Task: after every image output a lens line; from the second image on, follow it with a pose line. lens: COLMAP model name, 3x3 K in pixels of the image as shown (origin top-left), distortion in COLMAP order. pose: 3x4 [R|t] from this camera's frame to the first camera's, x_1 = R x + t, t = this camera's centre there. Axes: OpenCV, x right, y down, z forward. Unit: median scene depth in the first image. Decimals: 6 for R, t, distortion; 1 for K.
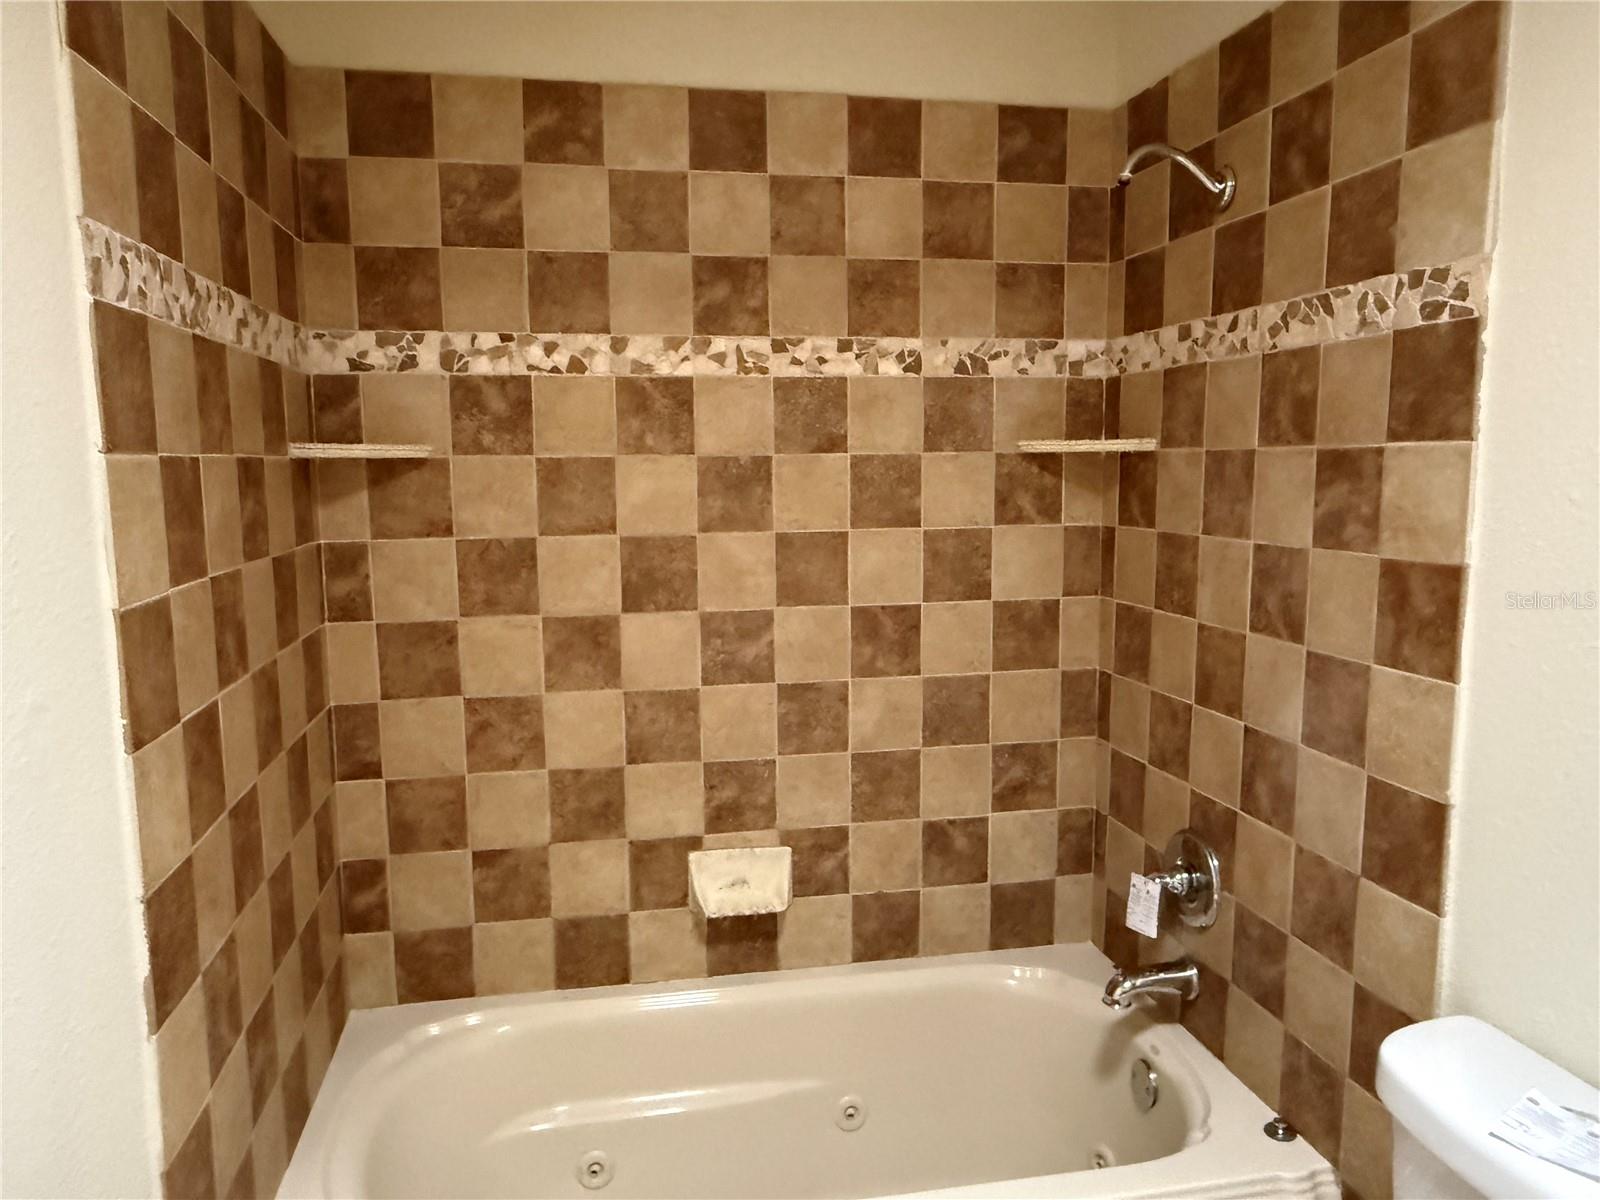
lens RADIAL K [[1101.1, 0, 800.0], [0, 1101.1, 600.0], [0, 0, 1]] dist [0.002213, 0.000468]
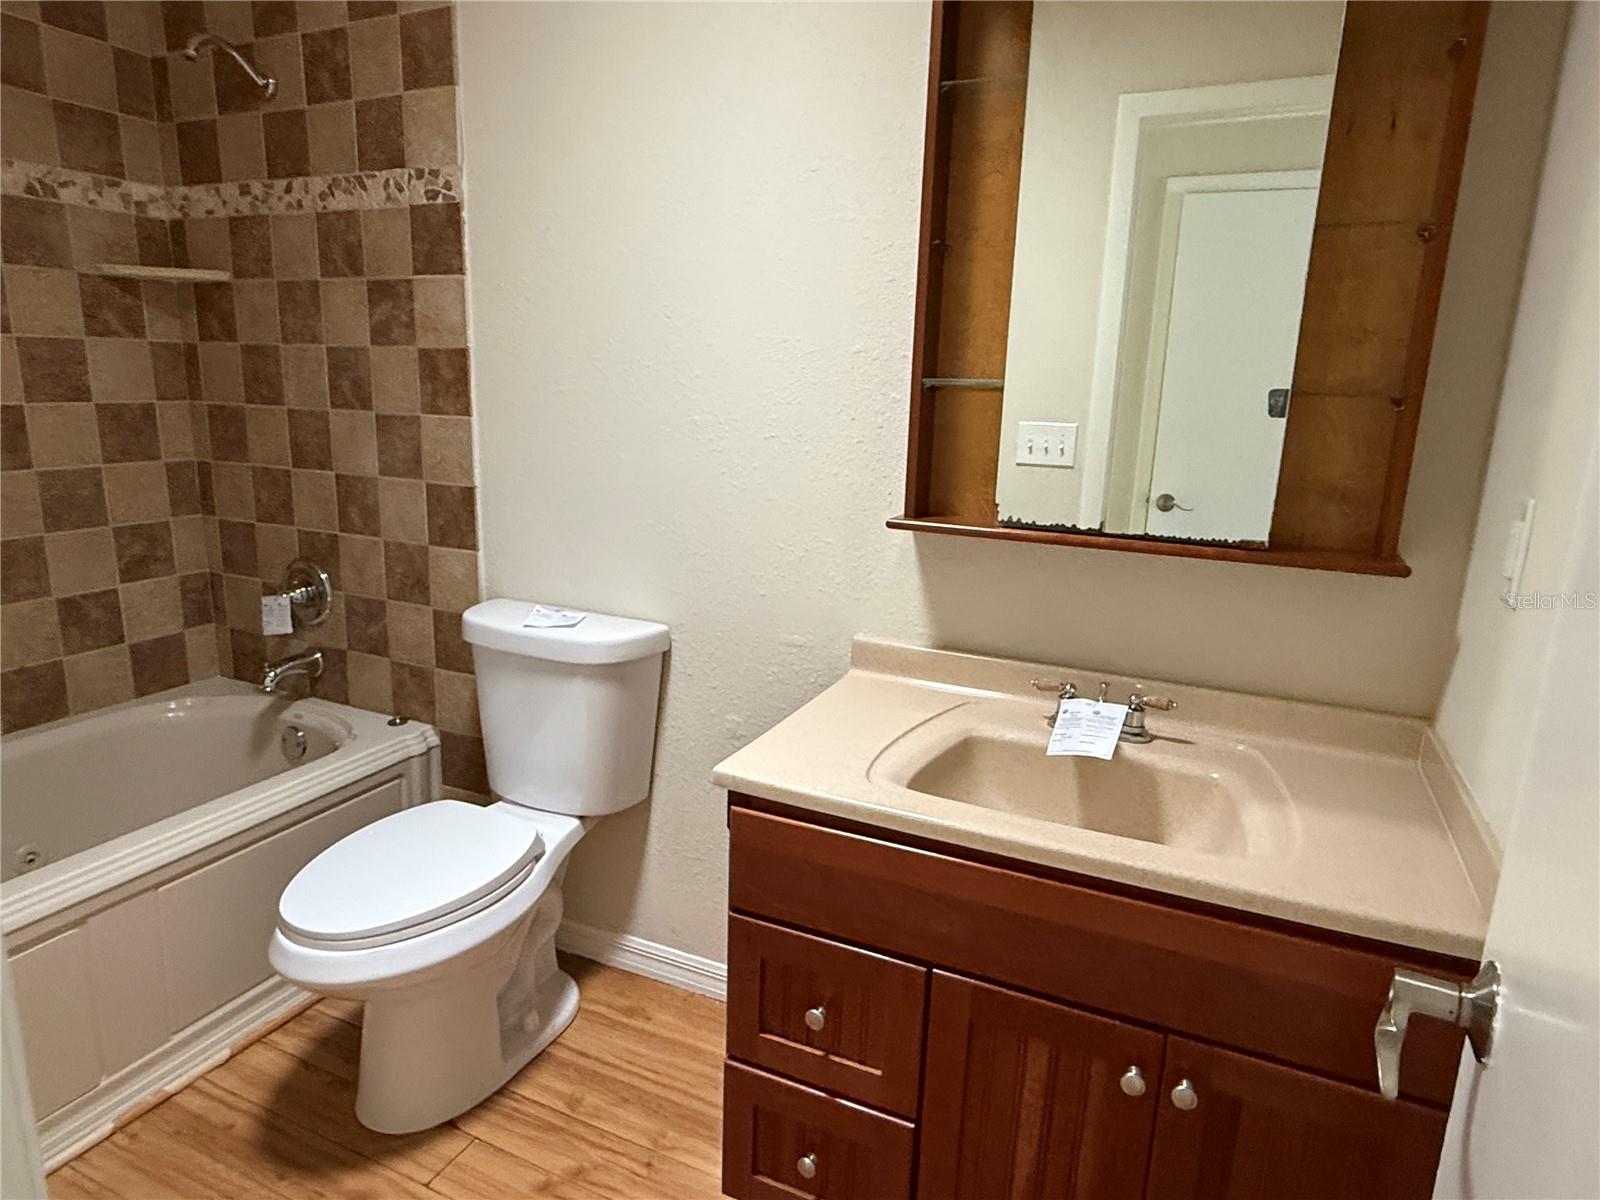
lens RADIAL K [[965.2, 0, 800.0], [0, 965.2, 600.0], [0, 0, 1]] dist [-0.015527, 0.005785]
pose [[0.580849, -0.161041, 0.797923, -0.279499], [0.067674, 0.986395, 0.149816, 0.124904], [-0.811194, -0.033022, 0.583845, -0.253270]]
